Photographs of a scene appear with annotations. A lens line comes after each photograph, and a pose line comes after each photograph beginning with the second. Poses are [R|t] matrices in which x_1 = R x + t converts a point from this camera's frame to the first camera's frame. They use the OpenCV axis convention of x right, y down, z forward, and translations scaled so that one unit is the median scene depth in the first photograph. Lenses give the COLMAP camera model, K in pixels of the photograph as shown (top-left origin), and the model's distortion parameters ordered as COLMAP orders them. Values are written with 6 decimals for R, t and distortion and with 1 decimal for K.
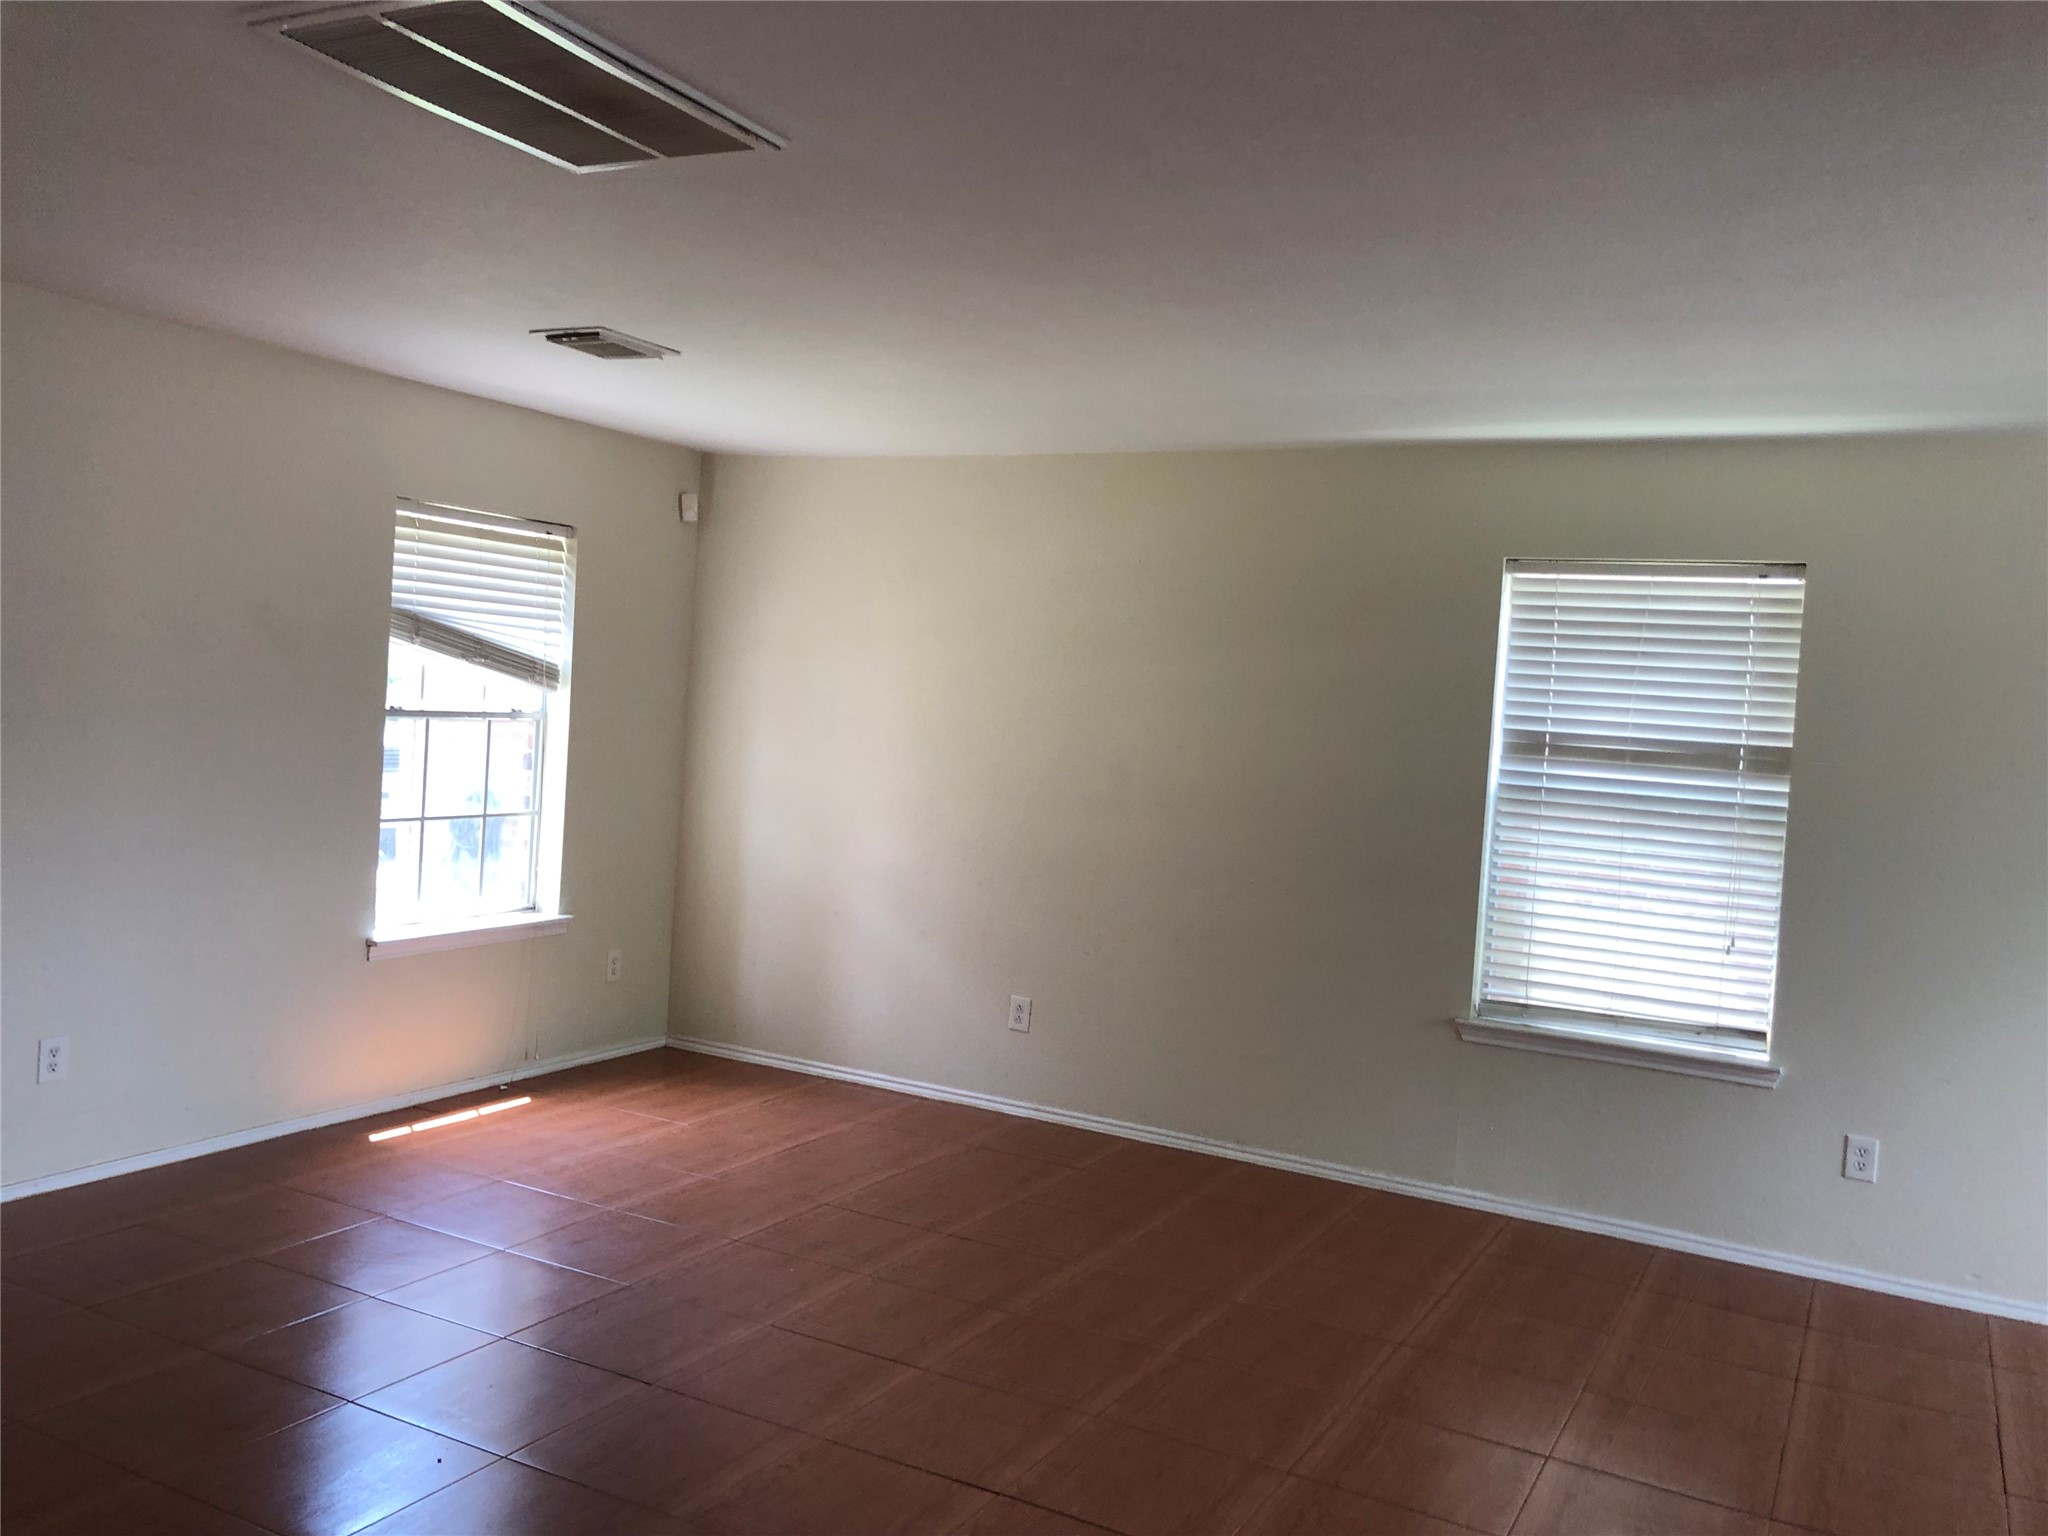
lens RADIAL K [[1705.3, 0, 1025.1], [0, 1705.3, 764.7], [0, 0, 1]] dist [0.059743, -0.036231]
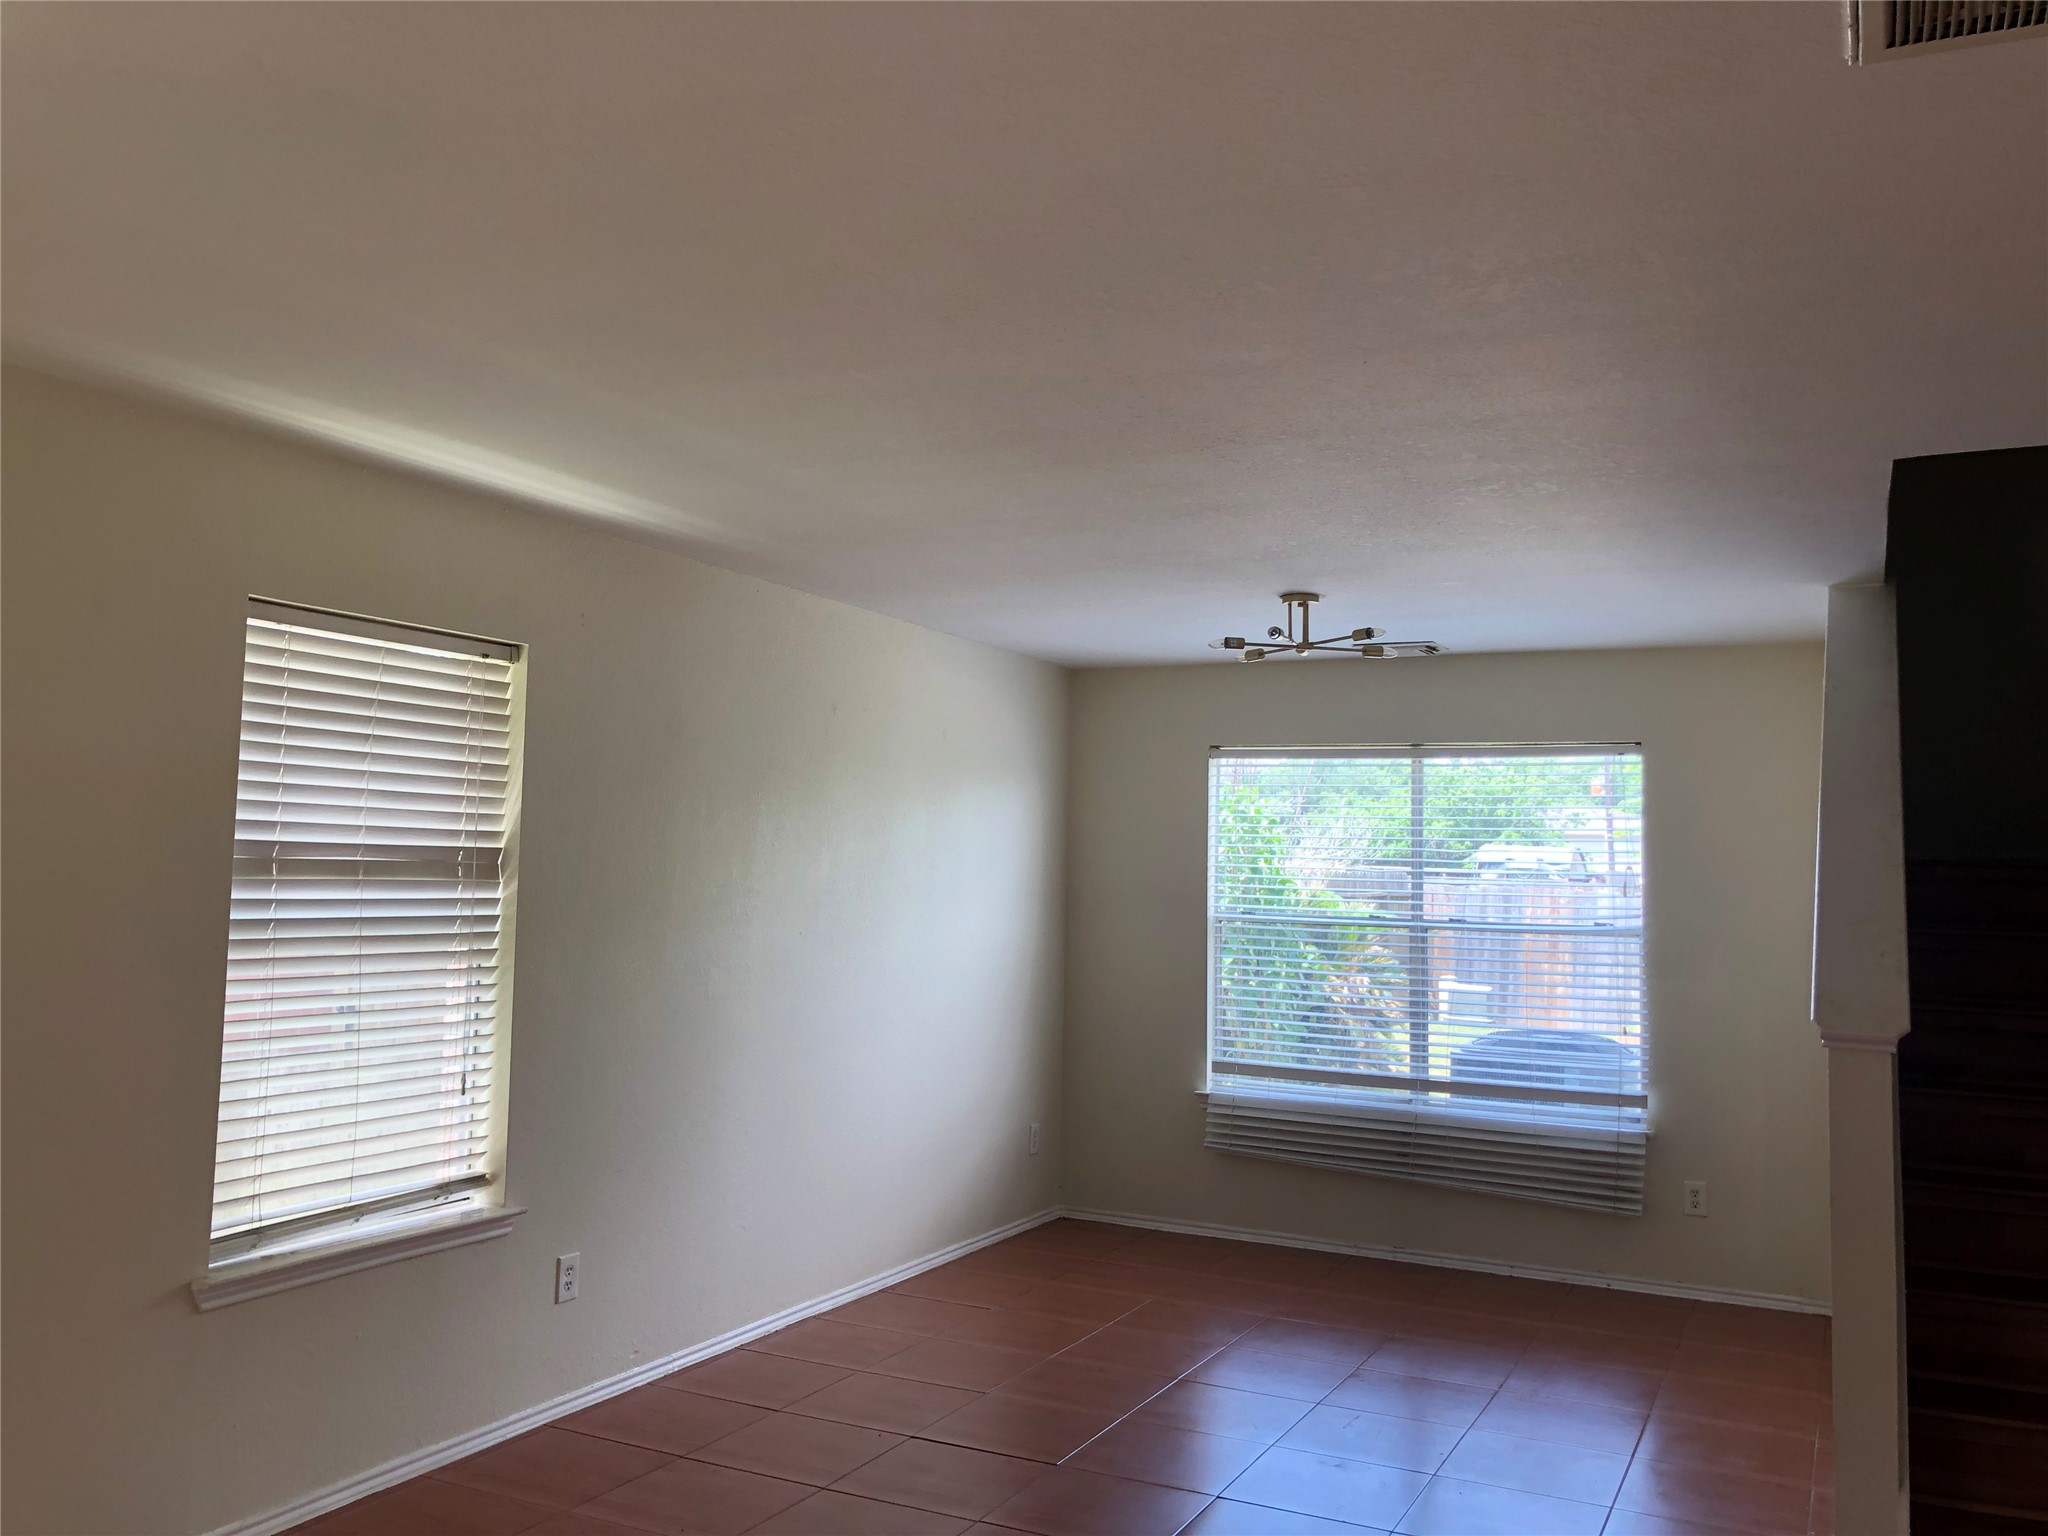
lens RADIAL K [[1705.3, 0, 1024.1], [0, 1705.3, 770.6], [0, 0, 1]] dist [0.059743, -0.036231]
pose [[-0.014482, -0.009315, 0.999852, -0.442336], [0.010612, 0.999899, 0.009469, -0.054797], [-0.999839, 0.010748, -0.014382, 0.726390]]
